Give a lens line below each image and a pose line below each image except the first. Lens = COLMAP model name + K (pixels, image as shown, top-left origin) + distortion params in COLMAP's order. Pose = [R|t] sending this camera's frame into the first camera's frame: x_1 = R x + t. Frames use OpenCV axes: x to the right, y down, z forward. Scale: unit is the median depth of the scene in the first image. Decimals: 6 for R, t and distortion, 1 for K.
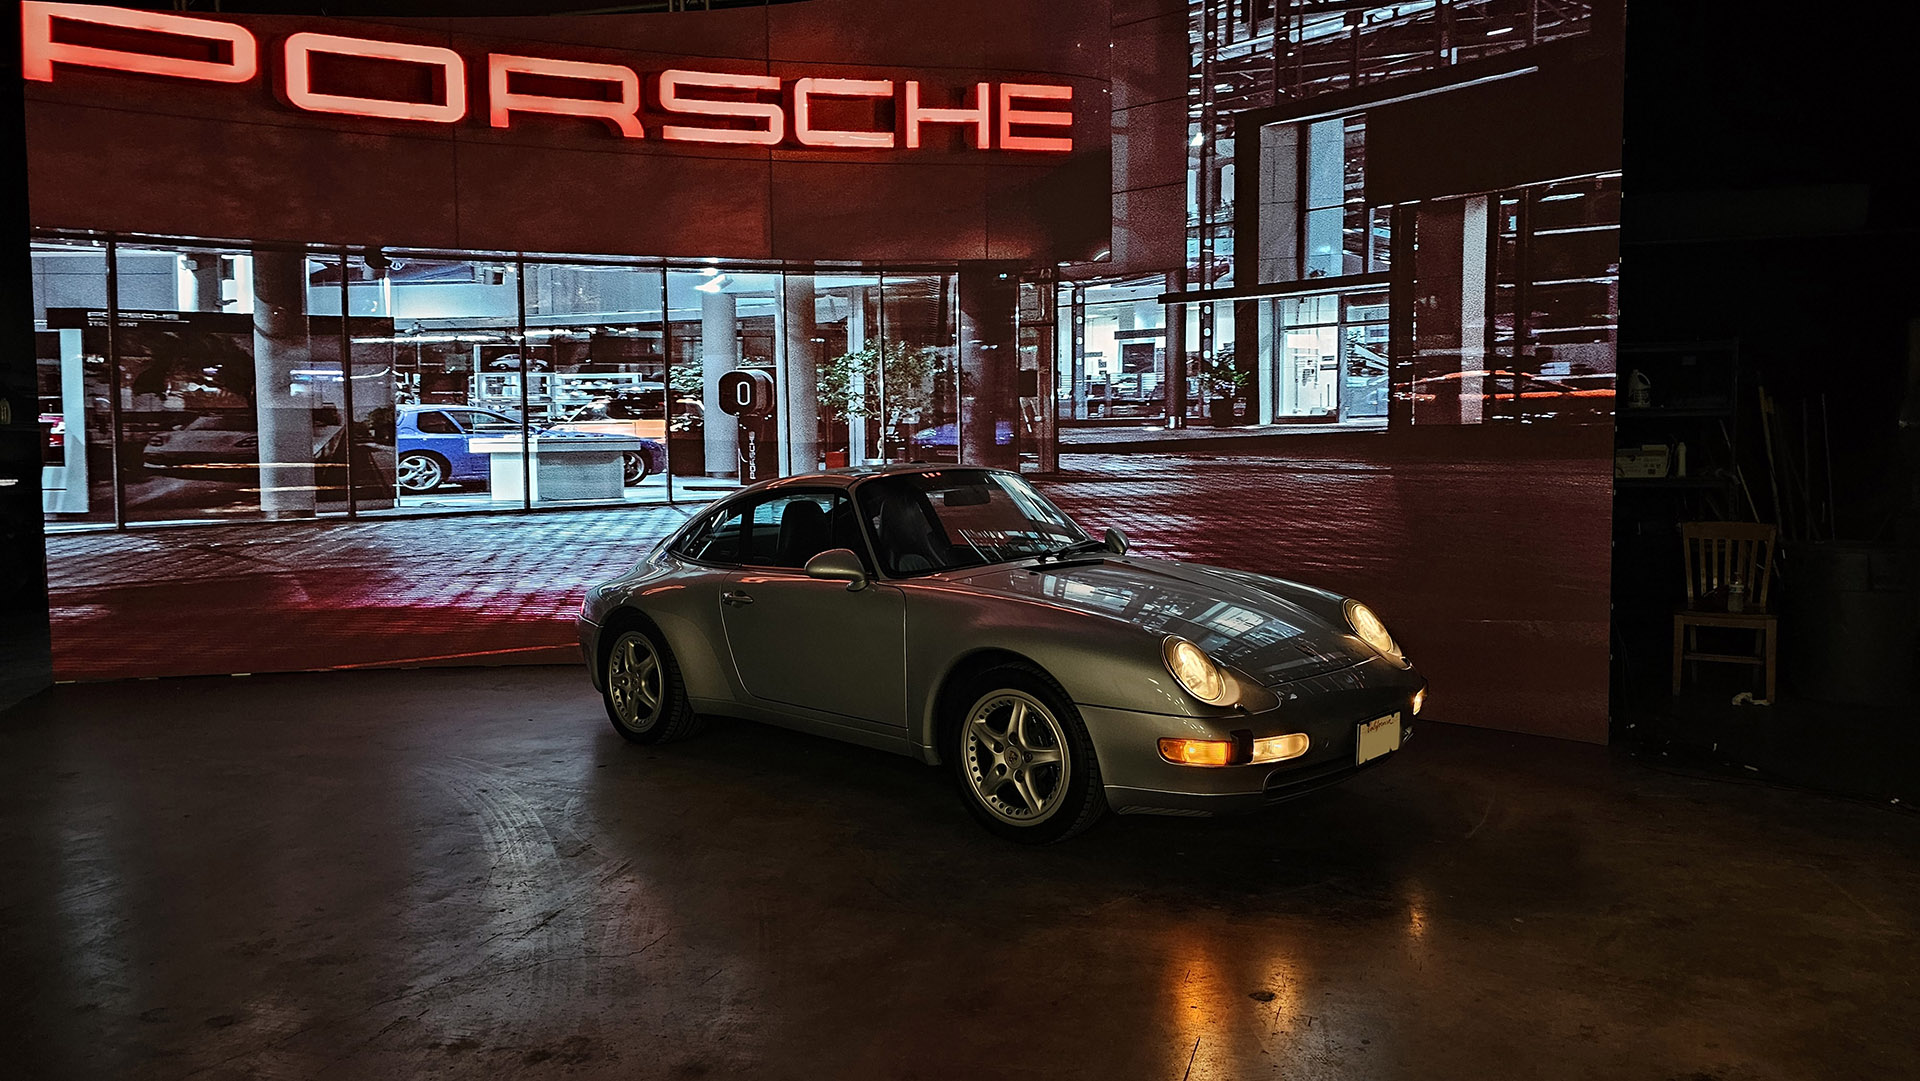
lens RADIAL K [[1319.6, 0, 955.4], [0, 1319.6, 579.5], [0, 0, 1]] dist [0.033507, -0.034766]
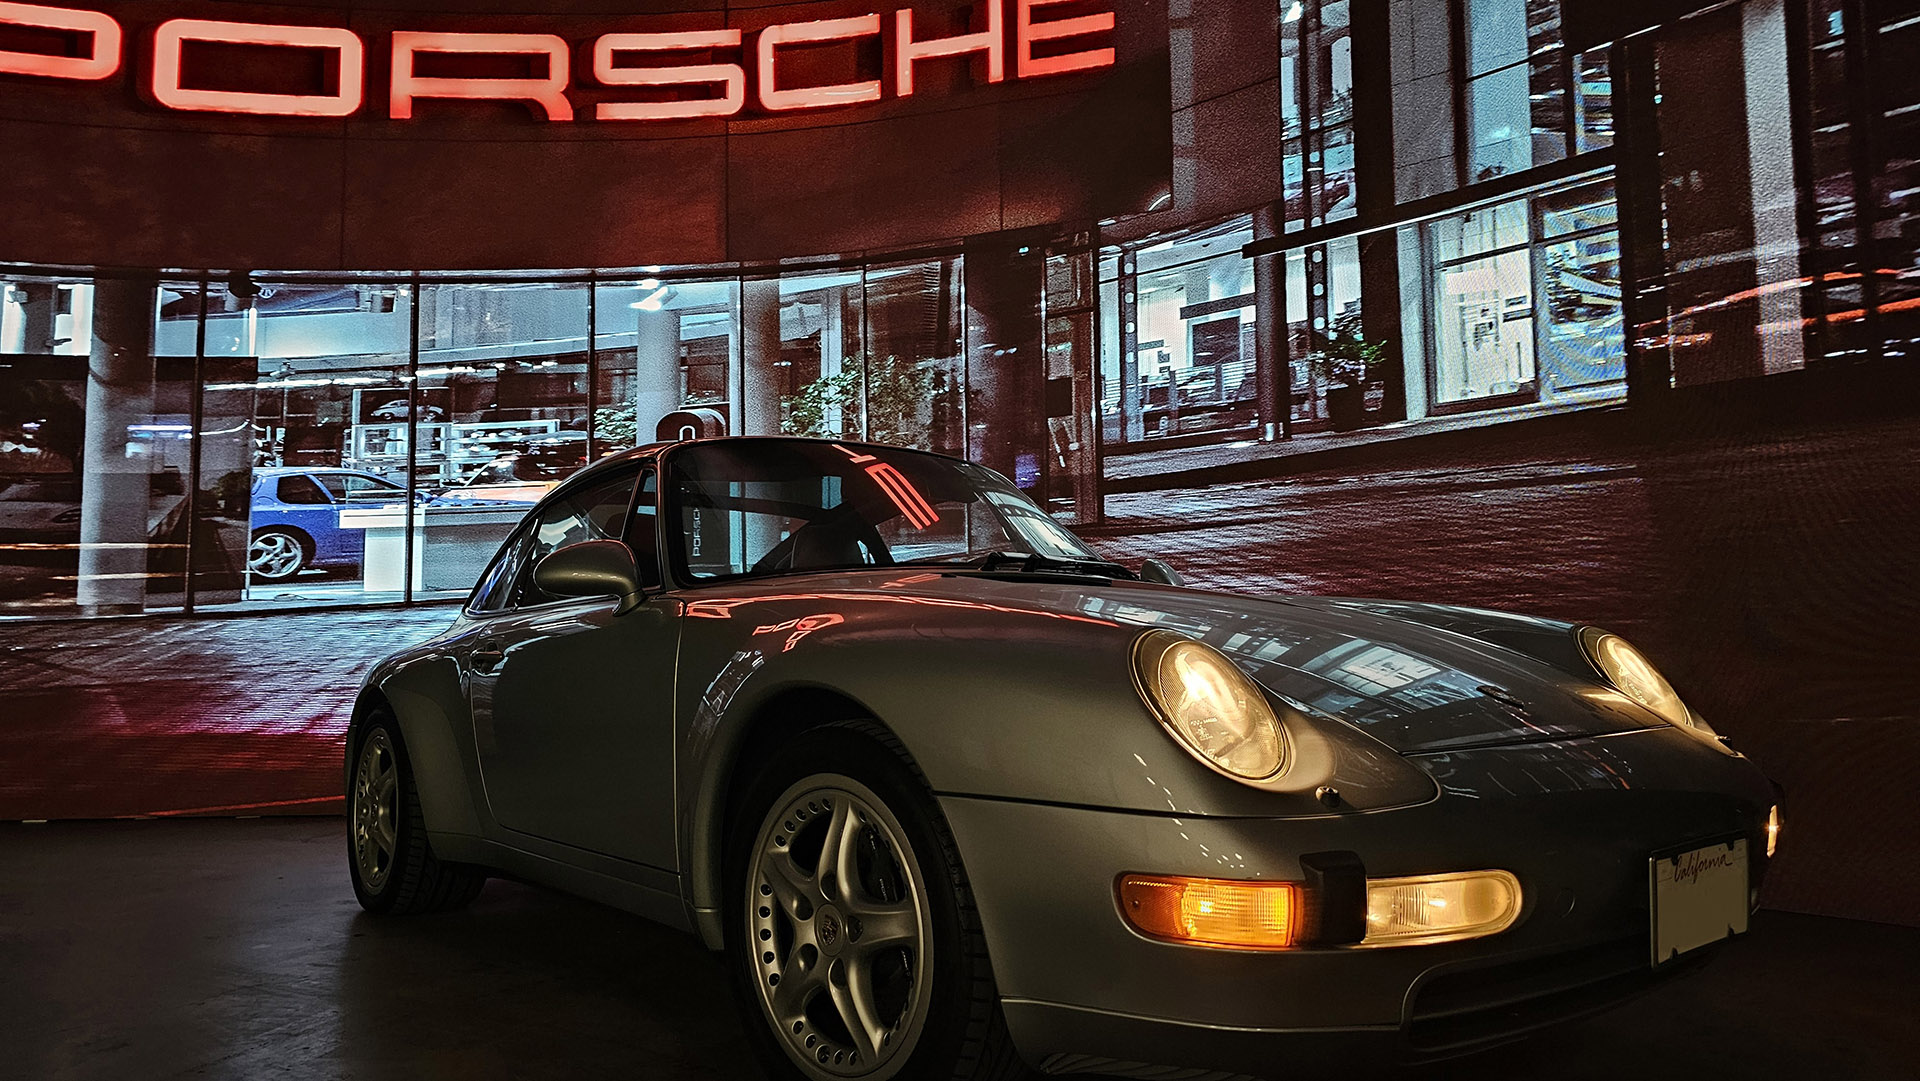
lens RADIAL K [[1319.6, 0, 955.4], [0, 1319.6, 579.5], [0, 0, 1]] dist [0.033507, -0.034766]
pose [[0.991936, -0.008939, -0.126420, 0.083612], [-0.011108, 0.987539, -0.156983, 0.051366], [0.126248, 0.157121, 0.979477, 0.320552]]
